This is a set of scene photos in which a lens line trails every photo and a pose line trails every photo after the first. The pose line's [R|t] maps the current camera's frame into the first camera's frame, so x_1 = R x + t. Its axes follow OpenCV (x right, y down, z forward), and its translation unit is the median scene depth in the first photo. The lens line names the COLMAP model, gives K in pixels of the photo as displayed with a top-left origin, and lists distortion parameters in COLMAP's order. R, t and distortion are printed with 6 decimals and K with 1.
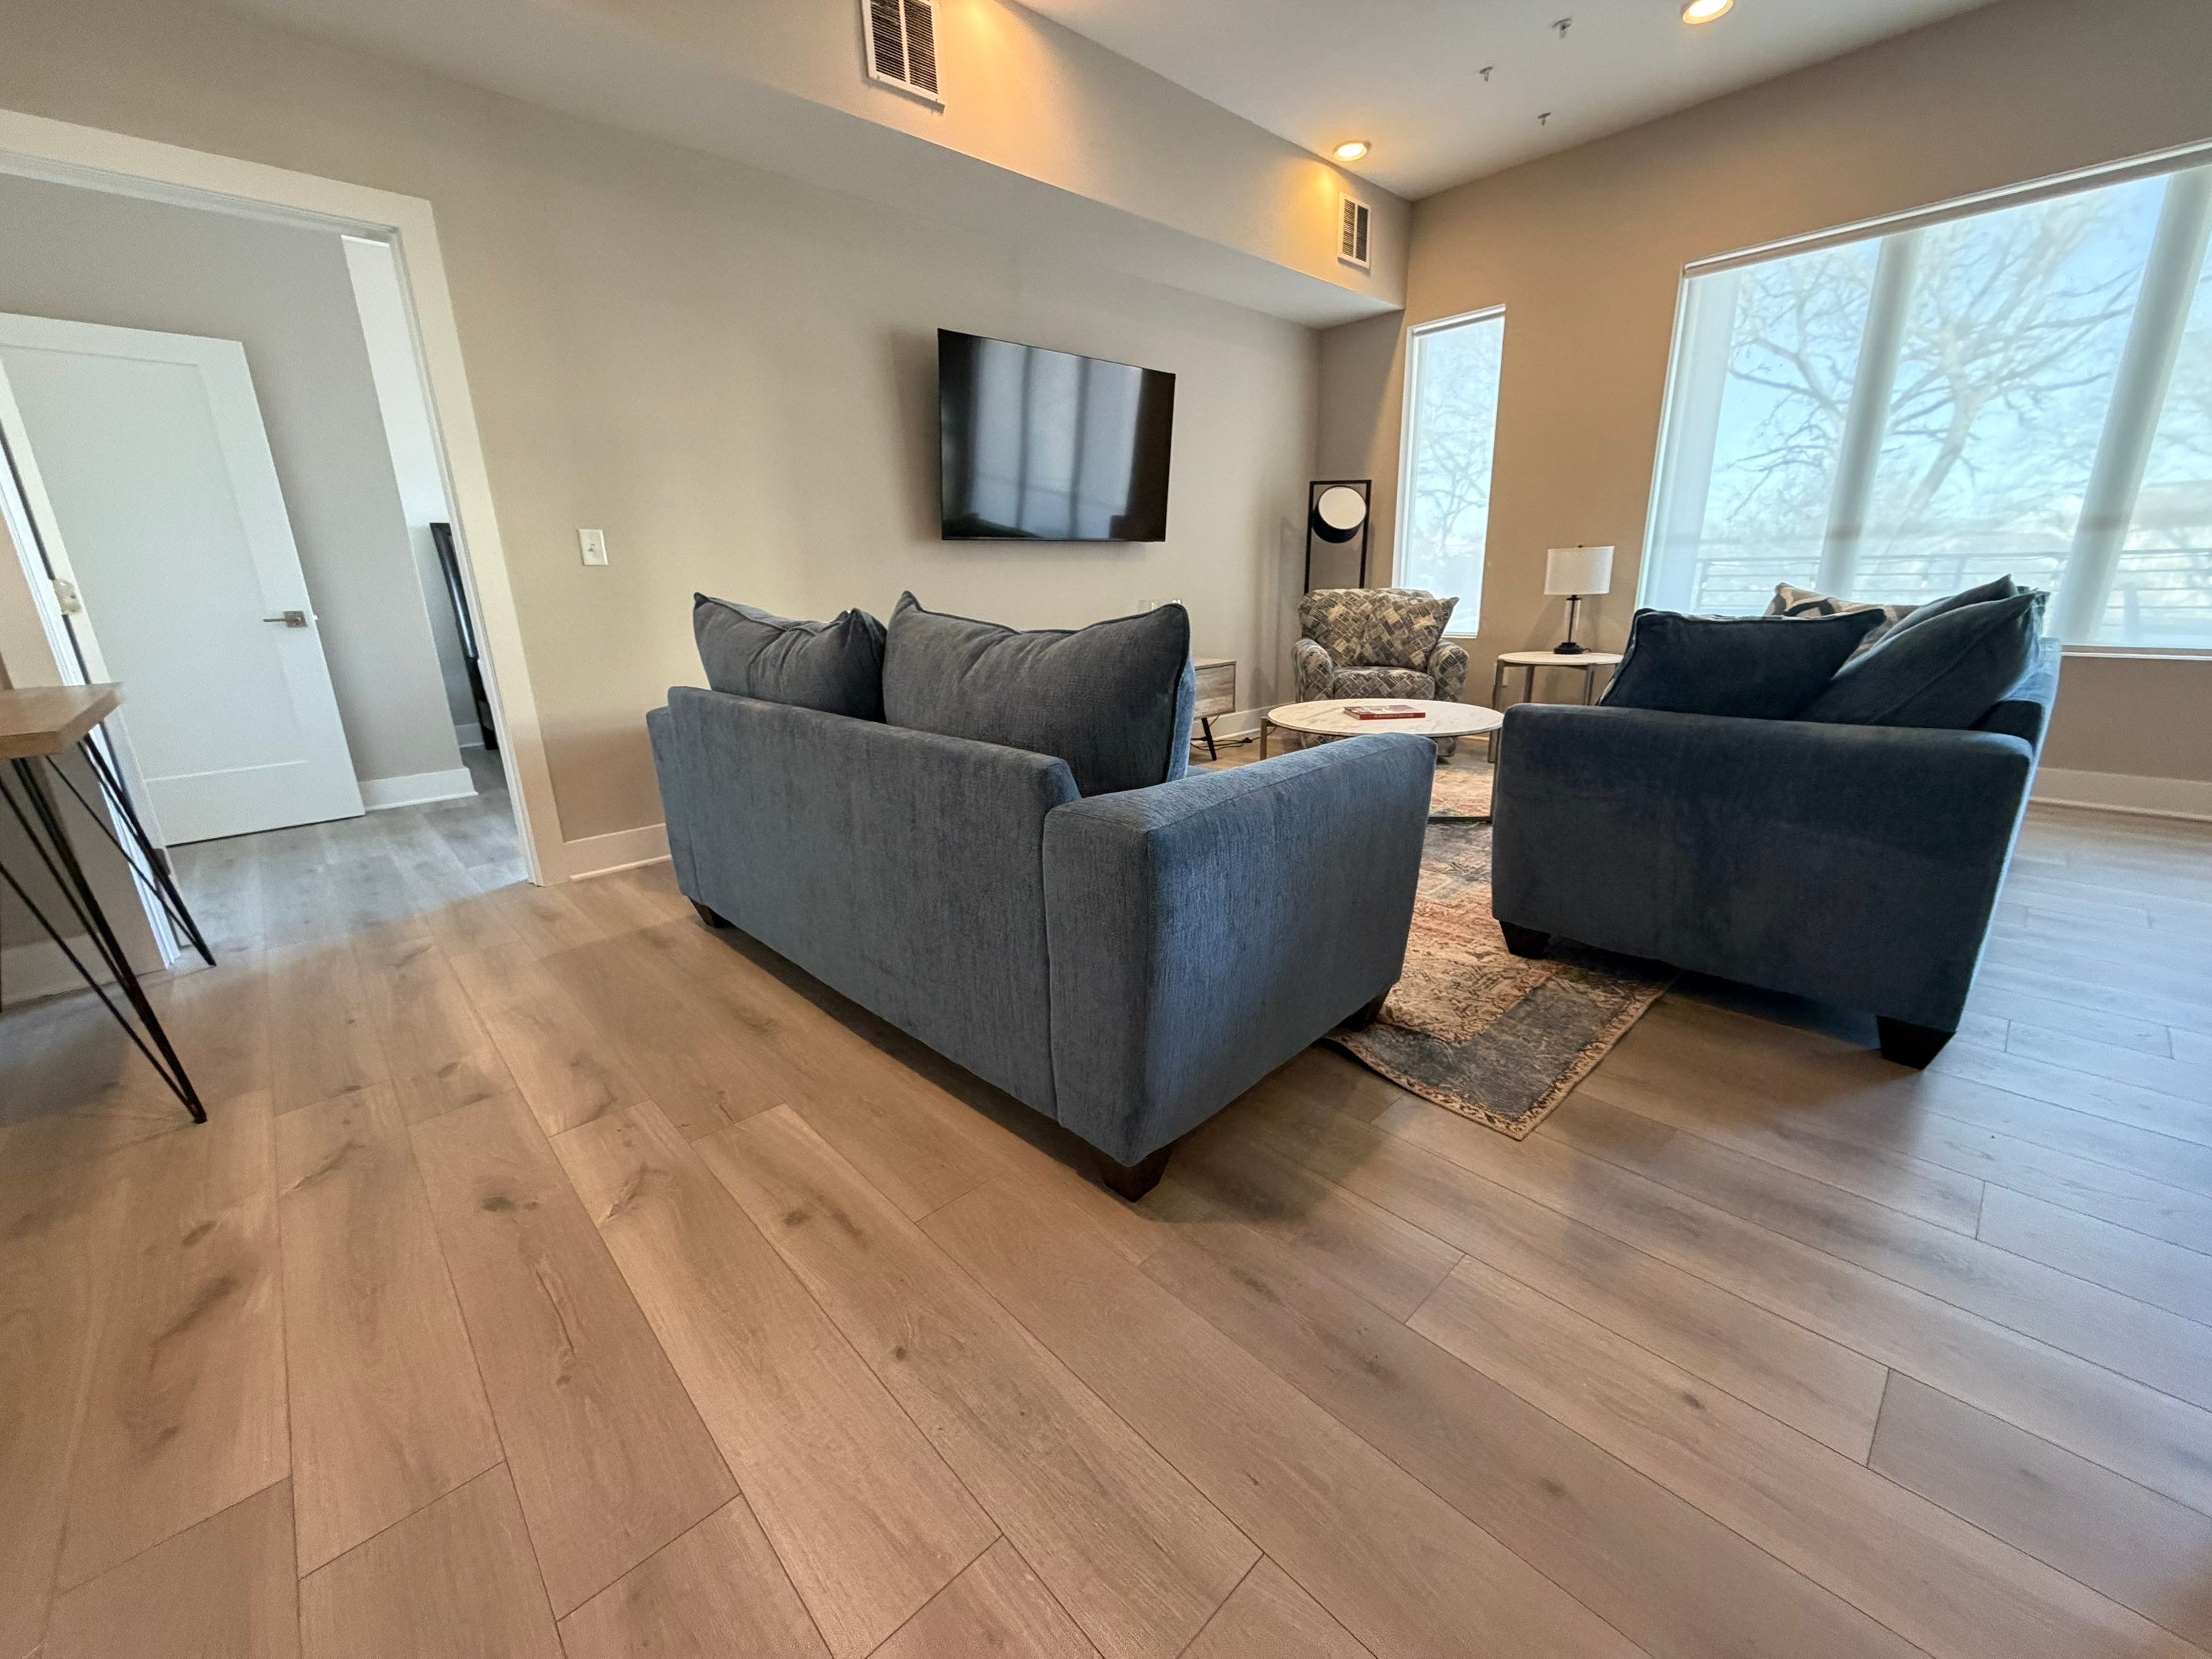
lens RADIAL K [[878.3, 0, 1102.2], [0, 878.3, 826.6], [0, 0, 1]] dist [0.001020, 0.000010]
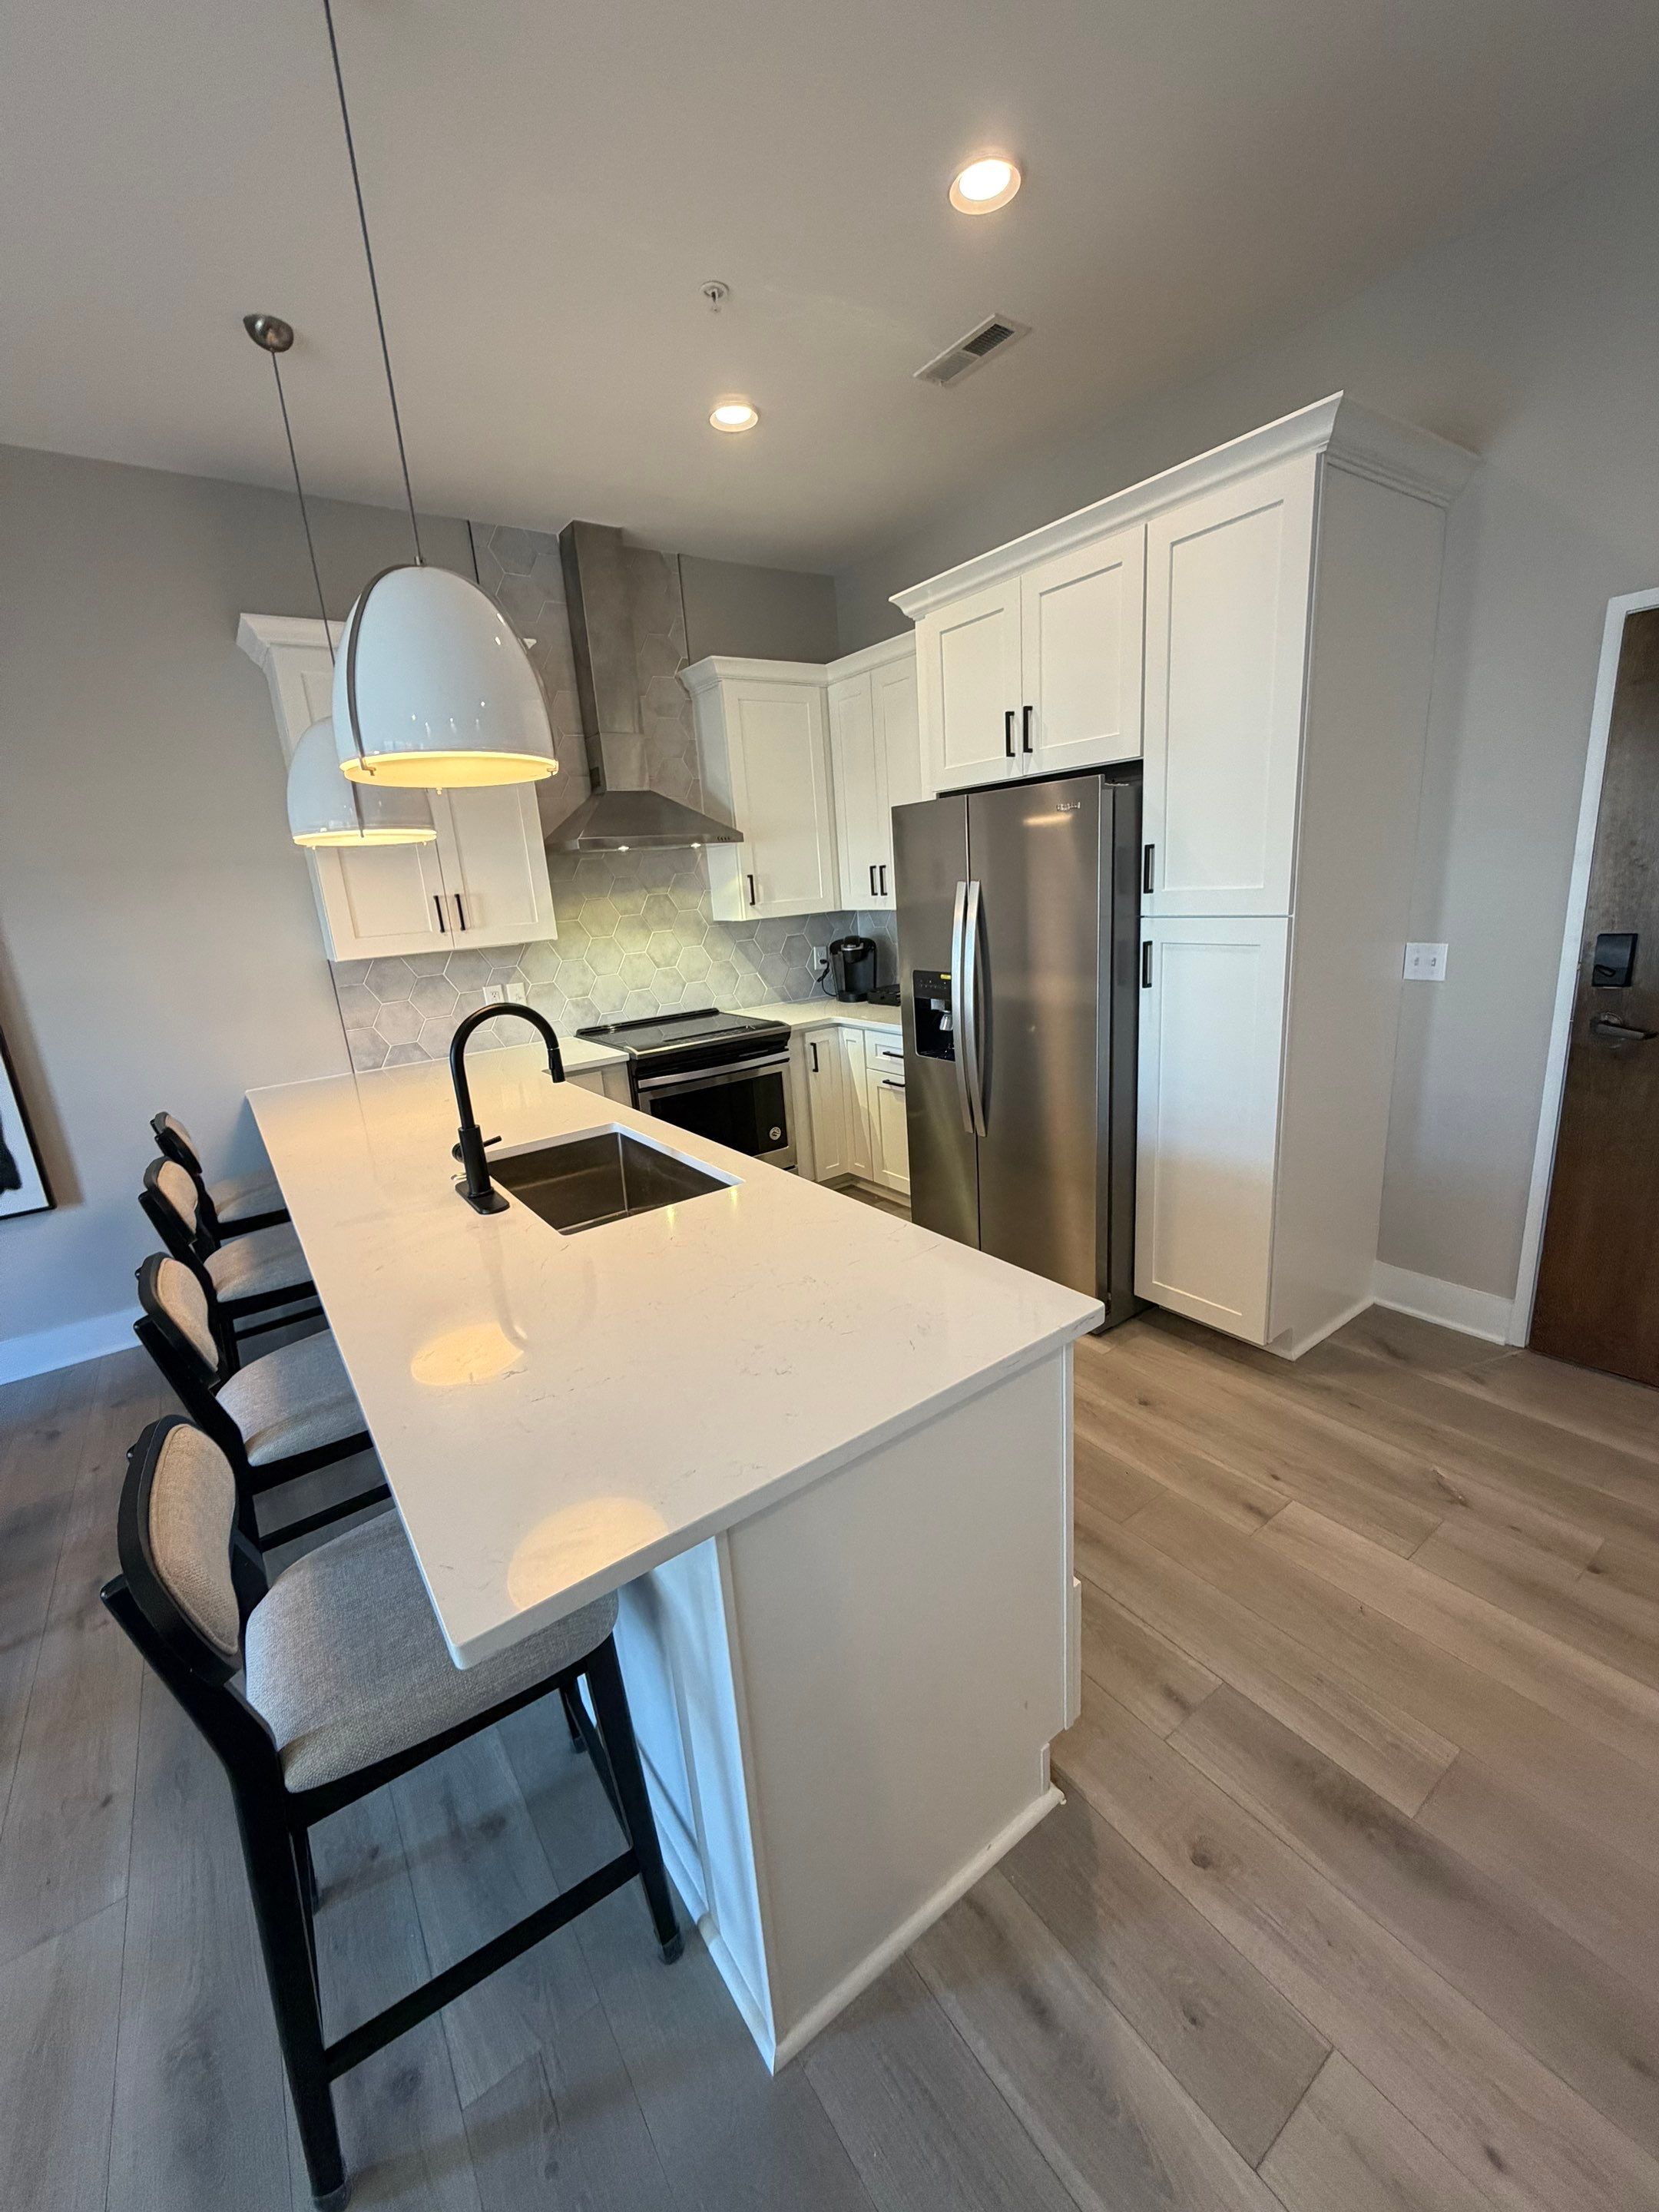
lens RADIAL K [[878.3, 0, 829.8], [0, 878.3, 1103.0], [0, 0, 1]] dist [0.001020, 0.000010]
pose [[-0.985439, 0.056361, 0.160417, 0.627864], [0.130296, 0.856460, 0.499499, -0.481497], [-0.109239, 0.513128, -0.851332, 0.703997]]
